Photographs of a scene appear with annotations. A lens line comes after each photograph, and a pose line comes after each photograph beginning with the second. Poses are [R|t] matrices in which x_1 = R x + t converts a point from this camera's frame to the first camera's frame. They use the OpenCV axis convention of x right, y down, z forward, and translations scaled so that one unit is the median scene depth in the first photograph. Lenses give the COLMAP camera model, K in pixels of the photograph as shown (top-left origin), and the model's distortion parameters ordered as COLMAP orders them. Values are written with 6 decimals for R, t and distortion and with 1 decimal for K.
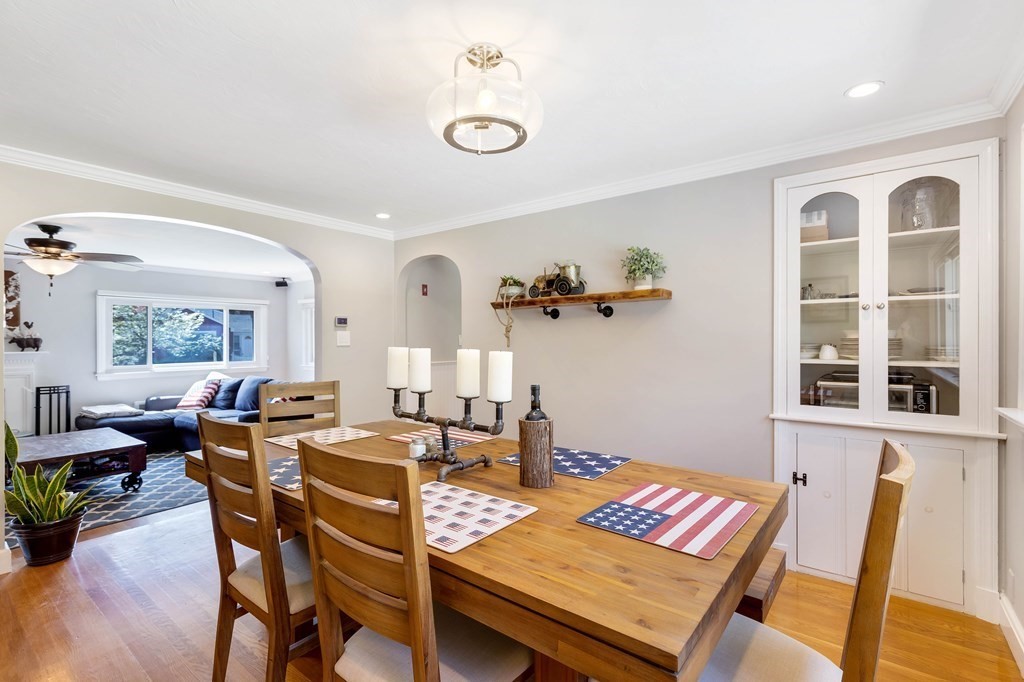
lens RADIAL K [[471.2, 0, 508.8], [0, 471.2, 340.9], [0, 0, 1]] dist [0.010845, -0.001795]
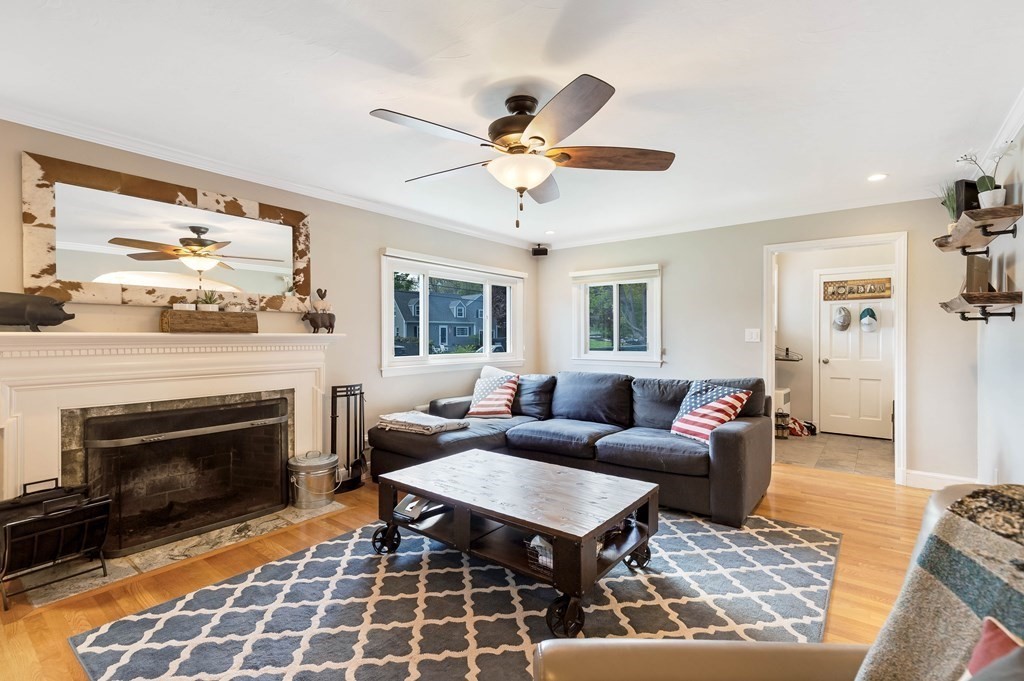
lens RADIAL K [[471.2, 0, 509.7], [0, 471.2, 340.5], [0, 0, 1]] dist [0.010845, -0.001795]
pose [[0.999990, 0.001709, -0.004176, -0.737422], [-0.001698, 0.999995, 0.002616, 0.030232], [0.004181, -0.002609, 0.999988, 0.332447]]
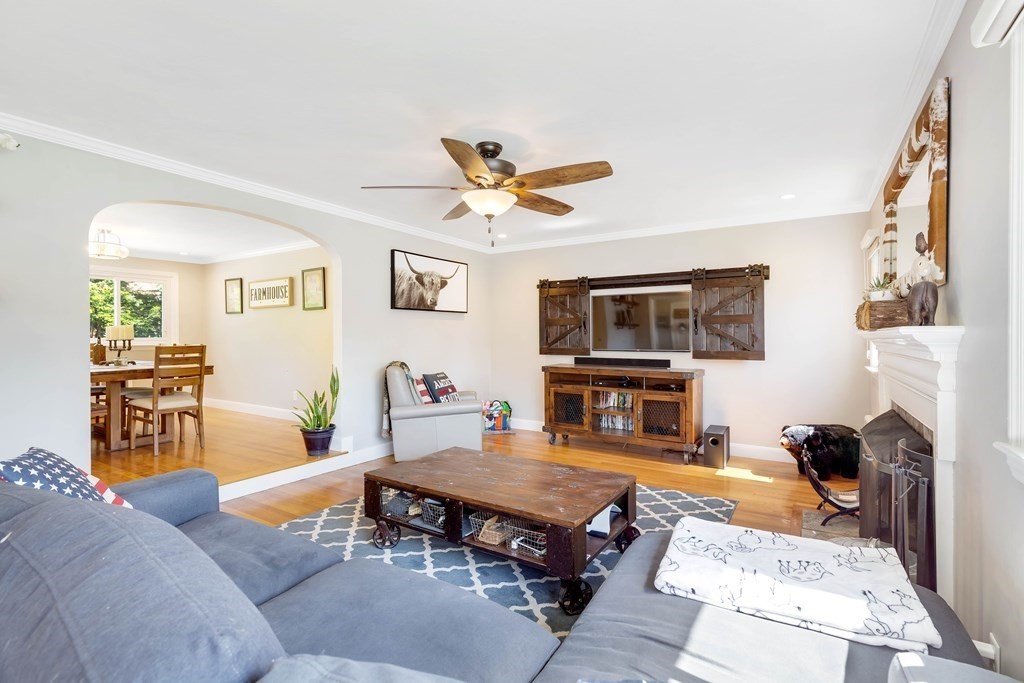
lens RADIAL K [[471.2, 0, 517.7], [0, 471.2, 341.1], [0, 0, 1]] dist [0.010845, -0.001795]
pose [[-0.994449, 0.008407, -0.104882, -0.705288], [0.006629, 0.999828, 0.017293, 0.023721], [0.105009, 0.016502, -0.994334, 1.281560]]
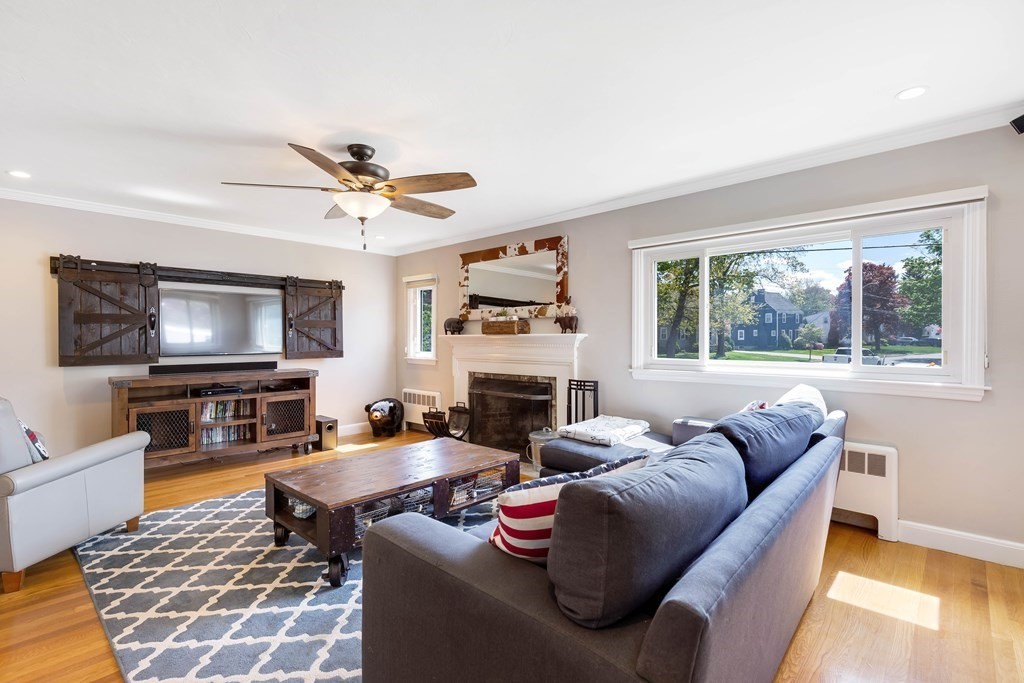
lens RADIAL K [[471.2, 0, 515.1], [0, 471.2, 340.9], [0, 0, 1]] dist [0.010845, -0.001795]
pose [[-0.081602, 0.012155, -0.996591, -0.215205], [-0.000225, 0.999925, 0.012214, 0.025107], [0.996665, 0.001221, -0.081594, 0.971072]]
